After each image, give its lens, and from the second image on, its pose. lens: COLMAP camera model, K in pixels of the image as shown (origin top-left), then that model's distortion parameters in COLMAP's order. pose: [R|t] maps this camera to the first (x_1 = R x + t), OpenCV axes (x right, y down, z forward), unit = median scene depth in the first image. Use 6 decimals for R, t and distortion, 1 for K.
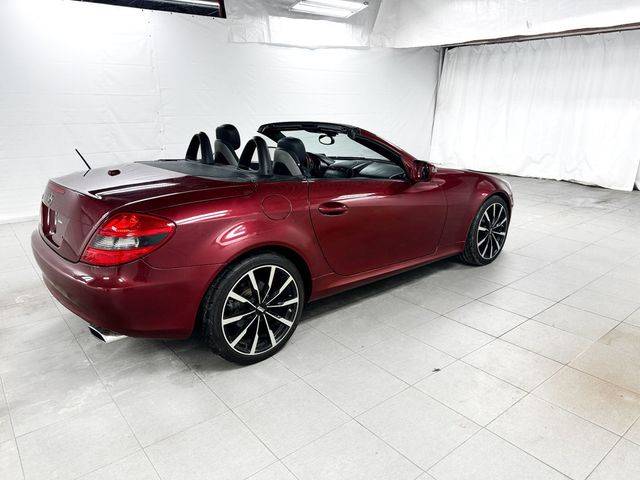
lens RADIAL K [[447.1, 0, 317.5], [0, 447.1, 243.2], [0, 0, 1]] dist [0.022161, -0.021939]
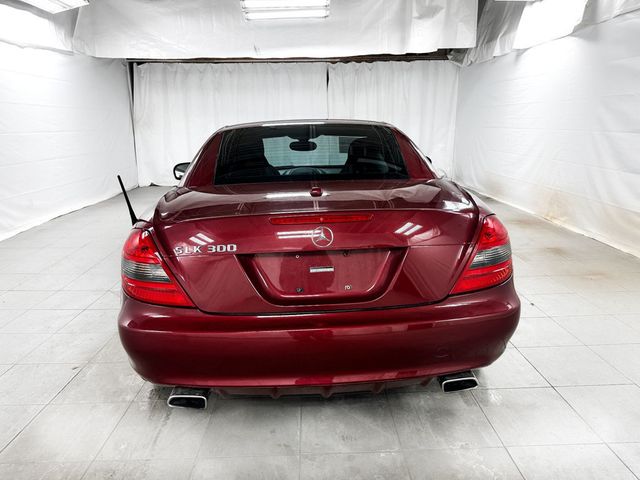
lens RADIAL K [[447.1, 0, 319.1], [0, 447.1, 239.5], [0, 0, 1]] dist [0.022161, -0.021939]
pose [[0.617869, -0.204549, 0.759208, -0.389431], [0.247770, 0.967027, 0.058898, -0.045992], [-0.746222, 0.151718, 0.648177, 0.213590]]
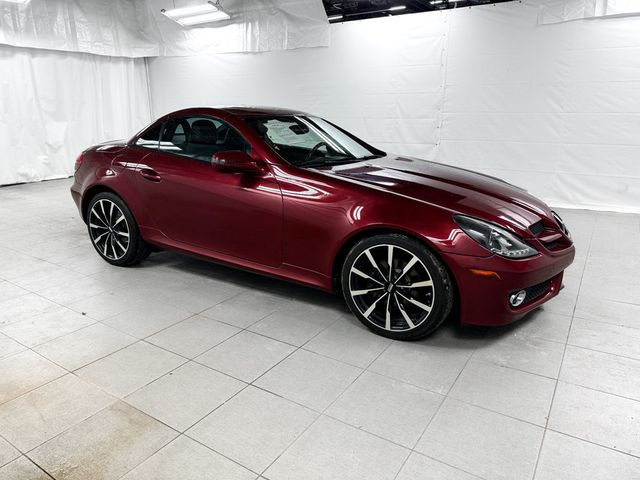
lens RADIAL K [[447.1, 0, 318.8], [0, 447.1, 239.1], [0, 0, 1]] dist [0.022161, -0.021939]
pose [[0.320677, 0.264464, -0.909519, 0.537750], [-0.280028, 0.943778, 0.175693, -0.102895], [0.904848, 0.198350, 0.376706, 0.388824]]
